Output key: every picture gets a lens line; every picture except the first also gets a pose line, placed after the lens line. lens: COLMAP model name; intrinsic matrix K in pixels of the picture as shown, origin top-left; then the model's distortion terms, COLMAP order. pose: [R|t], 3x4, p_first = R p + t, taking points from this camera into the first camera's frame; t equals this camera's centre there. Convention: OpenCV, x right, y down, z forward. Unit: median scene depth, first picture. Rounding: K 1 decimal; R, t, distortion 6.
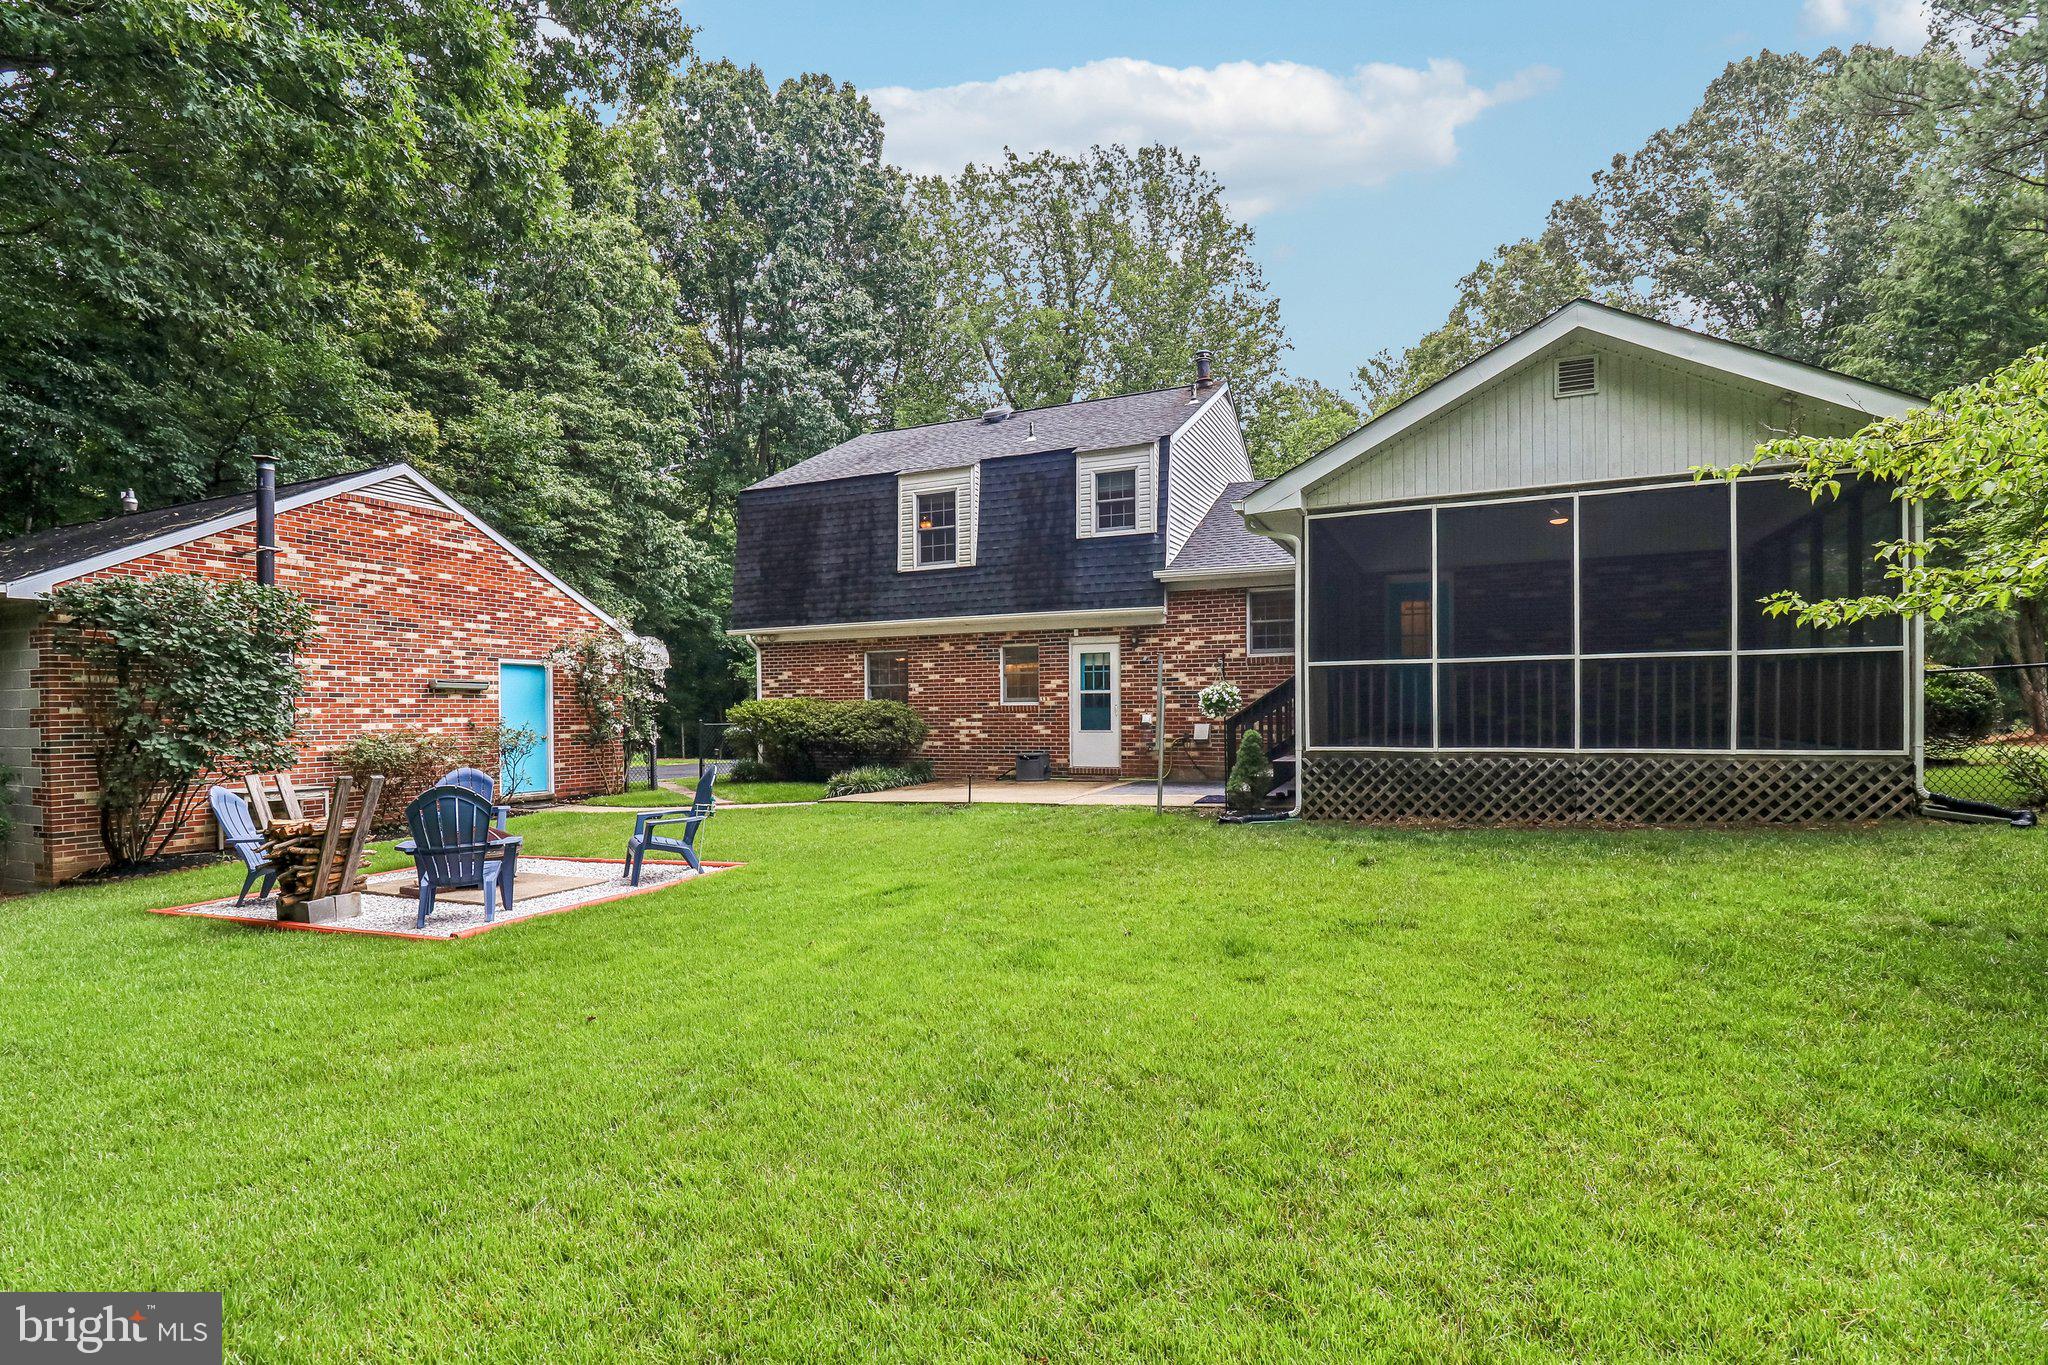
lens RADIAL K [[1020.3, 0, 1007.7], [0, 1020.3, 714.5], [0, 0, 1]] dist [0.001488, -0.014864]
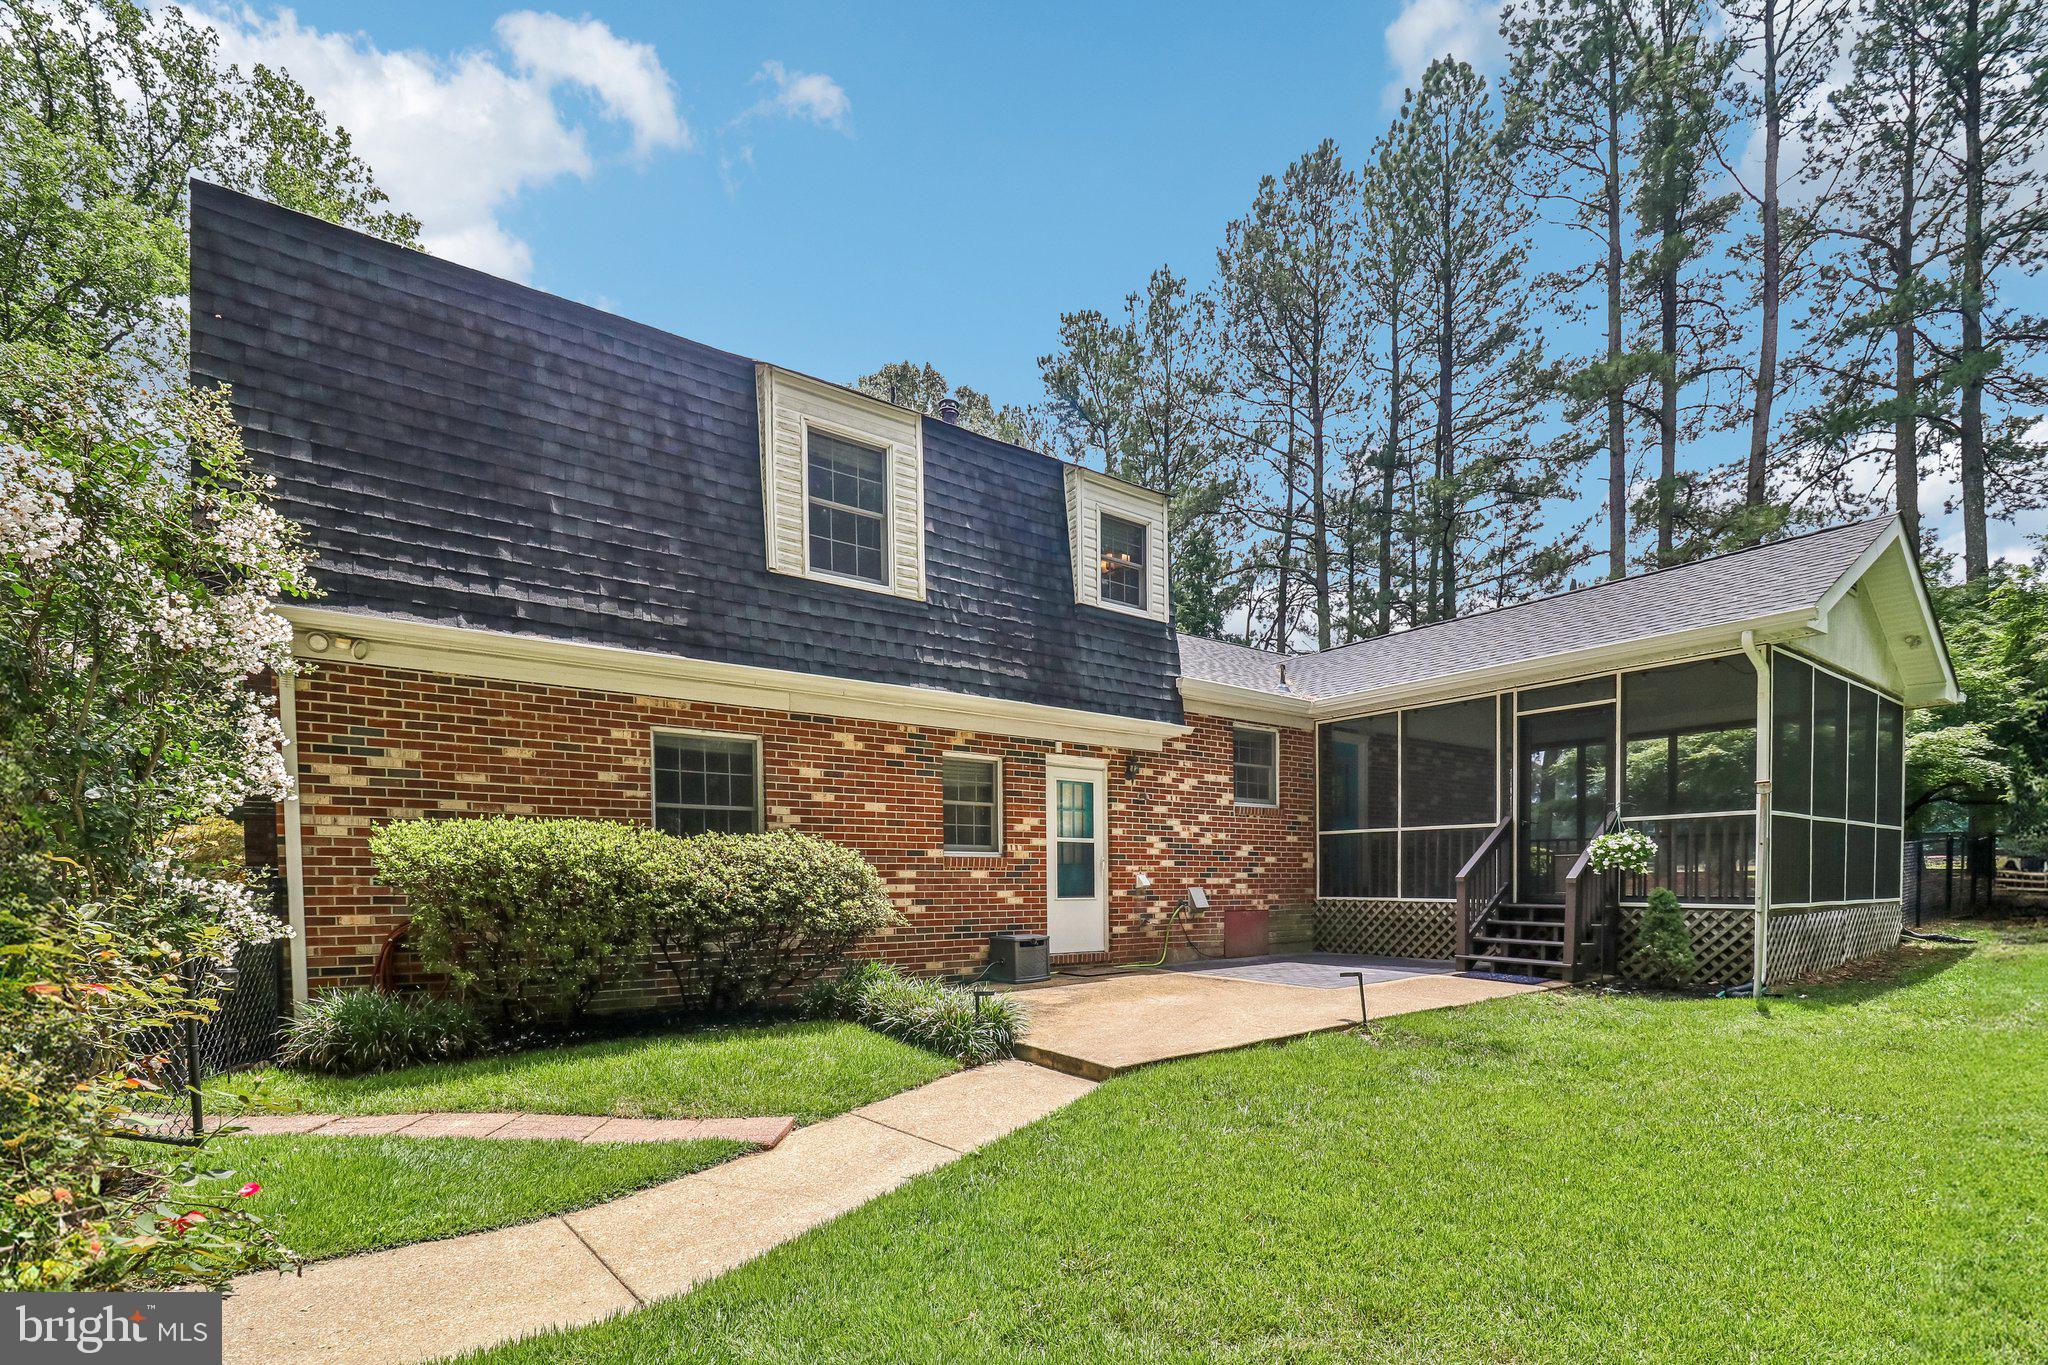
lens RADIAL K [[908.0, 0, 1025.5], [0, 908.0, 898.6], [0, 0, 1]] dist [0.004106, -0.009075]
pose [[0.504438, -0.007587, 0.863414, -0.468754], [-0.000717, 0.999957, 0.009206, 0.011350], [-0.863447, -0.005263, 0.504411, 0.766603]]
